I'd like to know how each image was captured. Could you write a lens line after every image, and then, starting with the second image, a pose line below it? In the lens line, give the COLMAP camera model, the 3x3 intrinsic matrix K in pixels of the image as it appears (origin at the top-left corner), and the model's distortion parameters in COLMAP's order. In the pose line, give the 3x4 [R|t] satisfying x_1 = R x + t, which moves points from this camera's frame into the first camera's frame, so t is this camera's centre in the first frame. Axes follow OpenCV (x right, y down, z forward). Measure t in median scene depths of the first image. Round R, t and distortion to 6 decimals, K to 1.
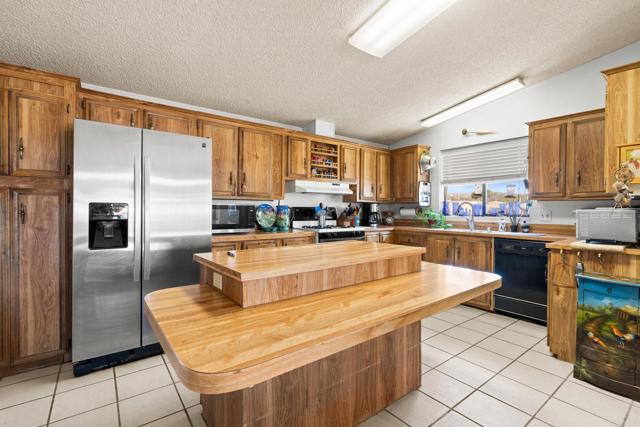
lens RADIAL K [[297.2, 0, 322.0], [0, 297.2, 213.5], [0, 0, 1]] dist [-0.005839, 0.002103]
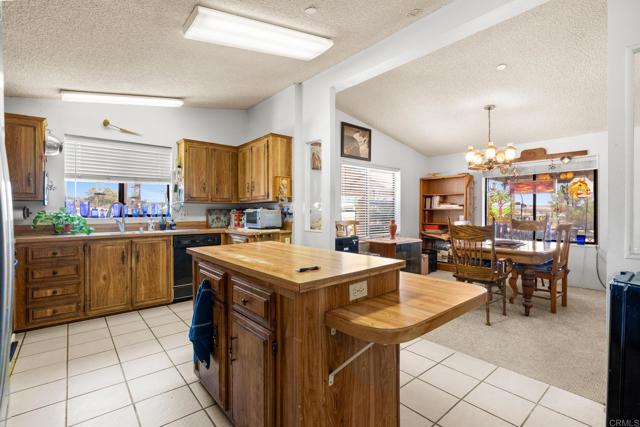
lens RADIAL K [[297.2, 0, 324.6], [0, 297.2, 211.4], [0, 0, 1]] dist [-0.005839, 0.002103]
pose [[-0.048369, -0.011594, 0.998762, -0.498873], [0.013872, 0.999828, 0.012279, -0.013288], [-0.998733, 0.014449, -0.048200, 0.440844]]
